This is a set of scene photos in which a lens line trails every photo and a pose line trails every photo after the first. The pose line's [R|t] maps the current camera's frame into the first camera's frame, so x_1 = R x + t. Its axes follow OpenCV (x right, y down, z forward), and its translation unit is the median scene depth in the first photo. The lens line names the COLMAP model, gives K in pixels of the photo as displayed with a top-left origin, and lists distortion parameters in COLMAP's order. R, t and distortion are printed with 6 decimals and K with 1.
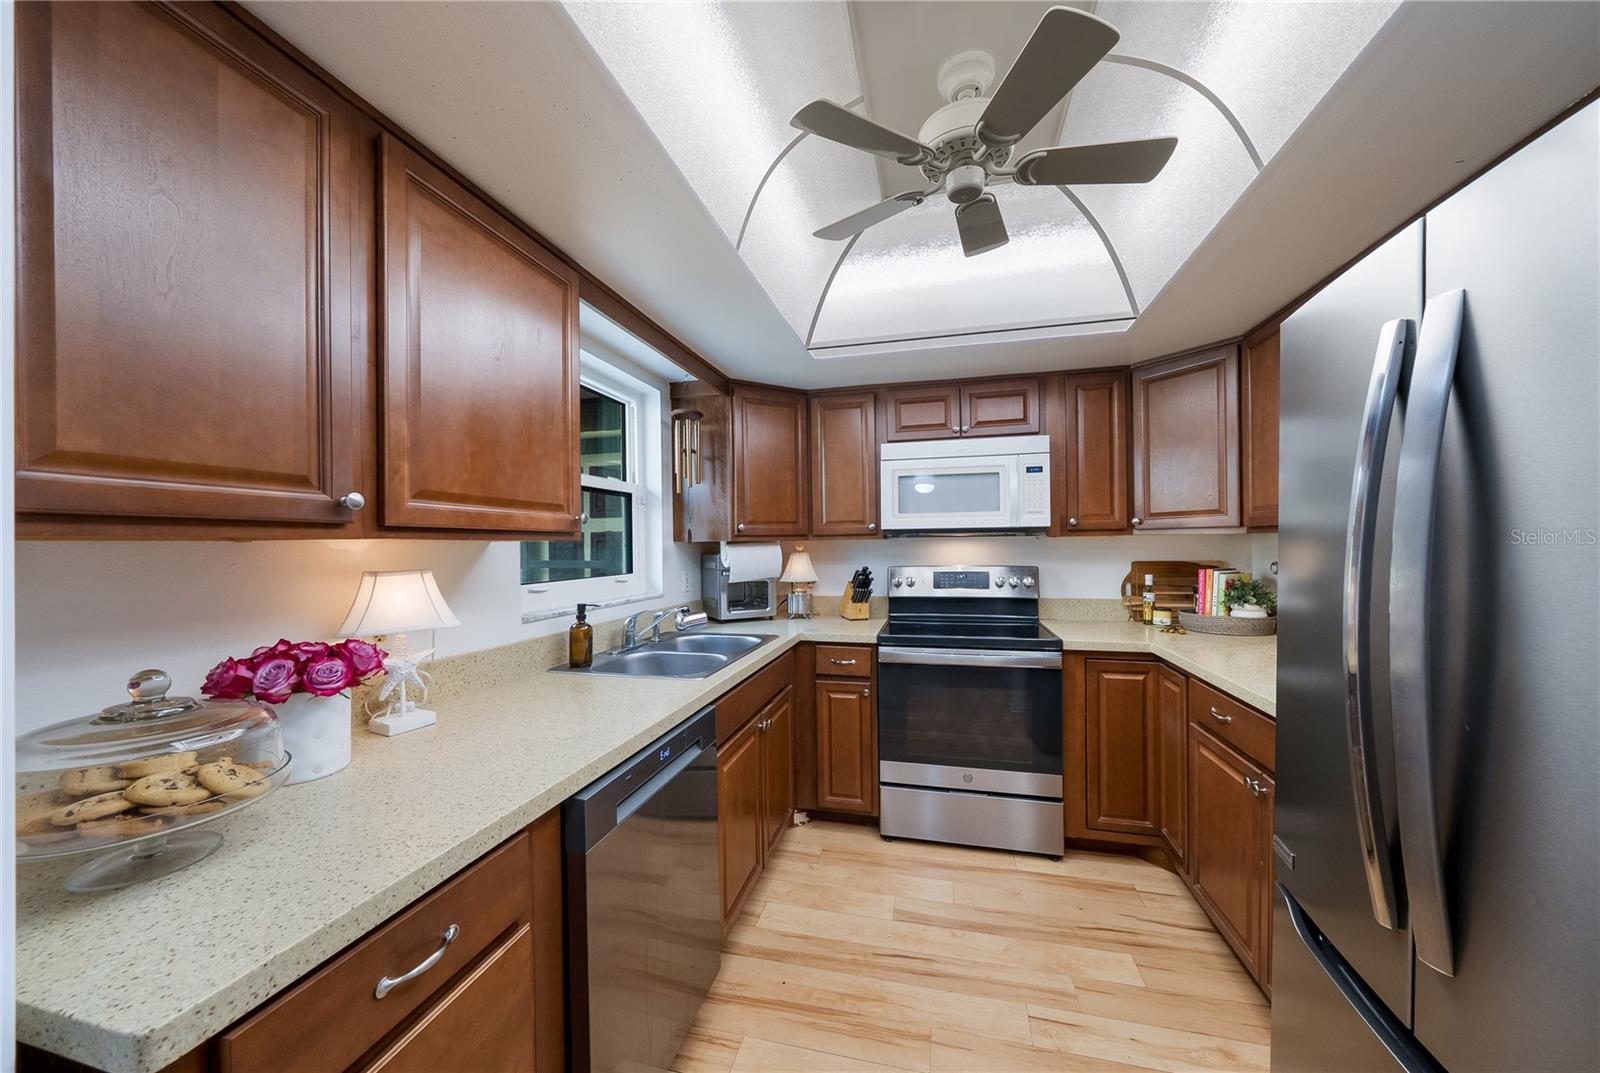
lens RADIAL K [[546.4, 0, 800.0], [0, 546.4, 536.5], [0, 0, 1]] dist [-0.002079, -0.000126]
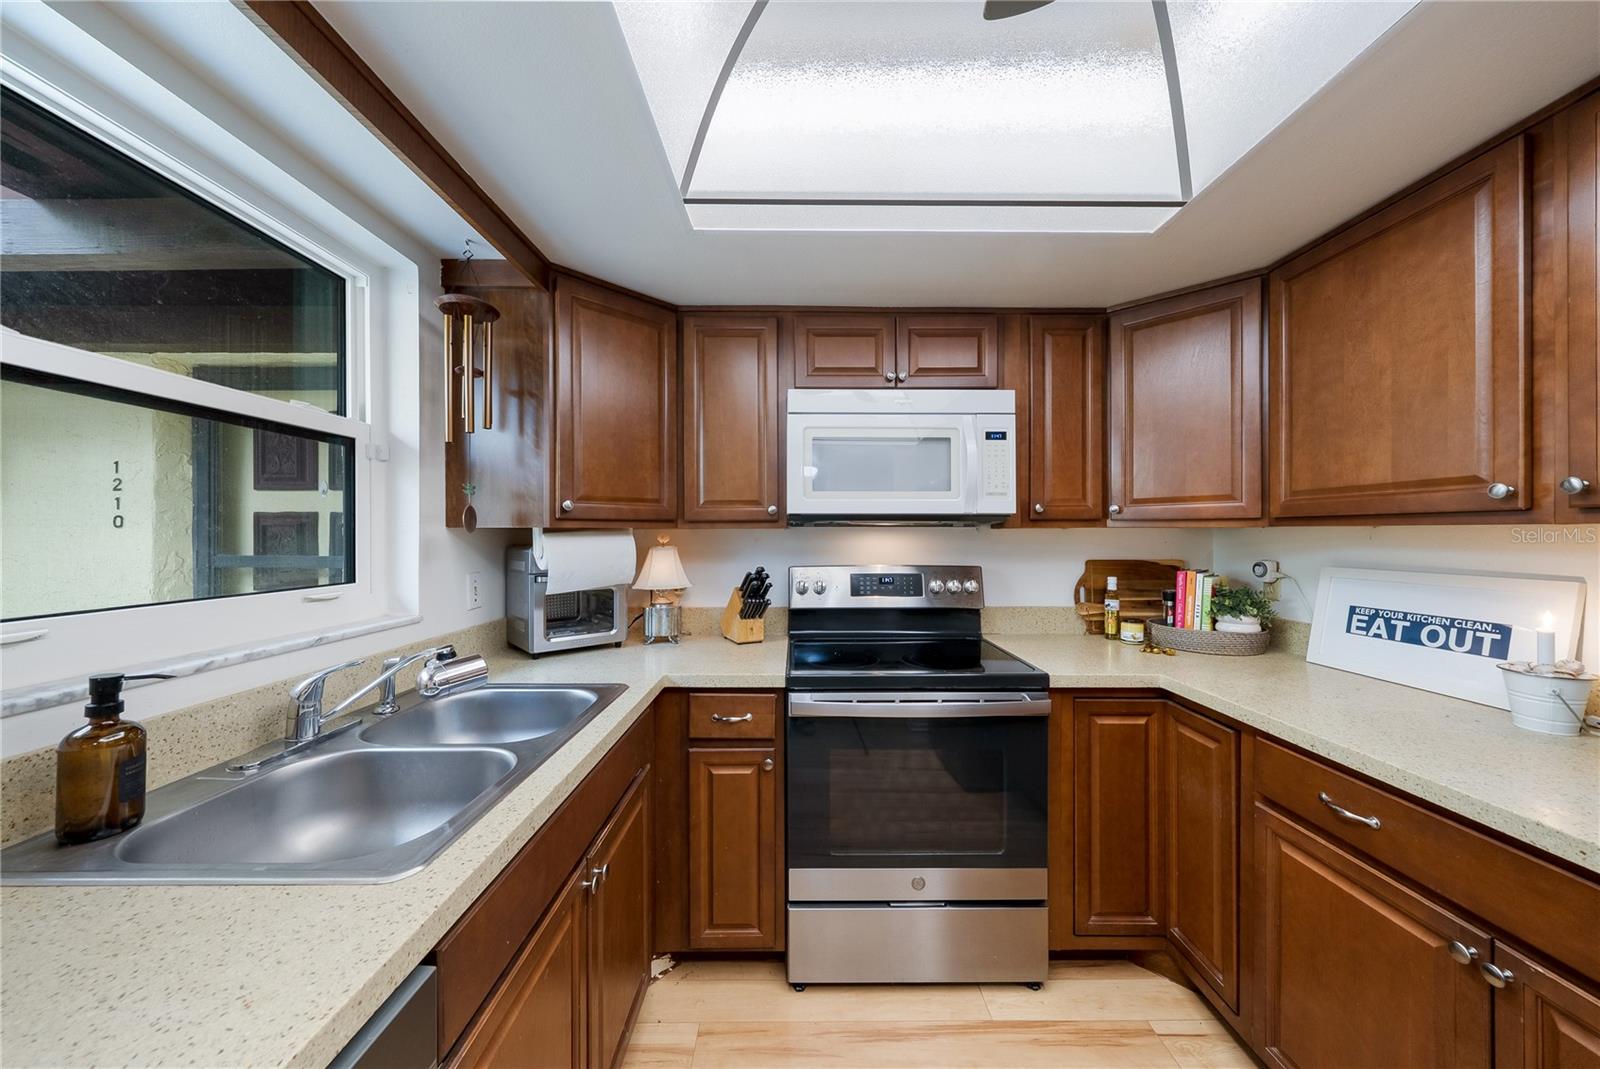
lens RADIAL K [[546.4, 0, 800.0], [0, 546.4, 534.5], [0, 0, 1]] dist [-0.002079, -0.000126]
pose [[0.968807, 0.011396, 0.247554, -0.005261], [-0.014503, 0.999837, 0.010733, 0.005652], [-0.247392, -0.013989, 0.968815, 0.346077]]
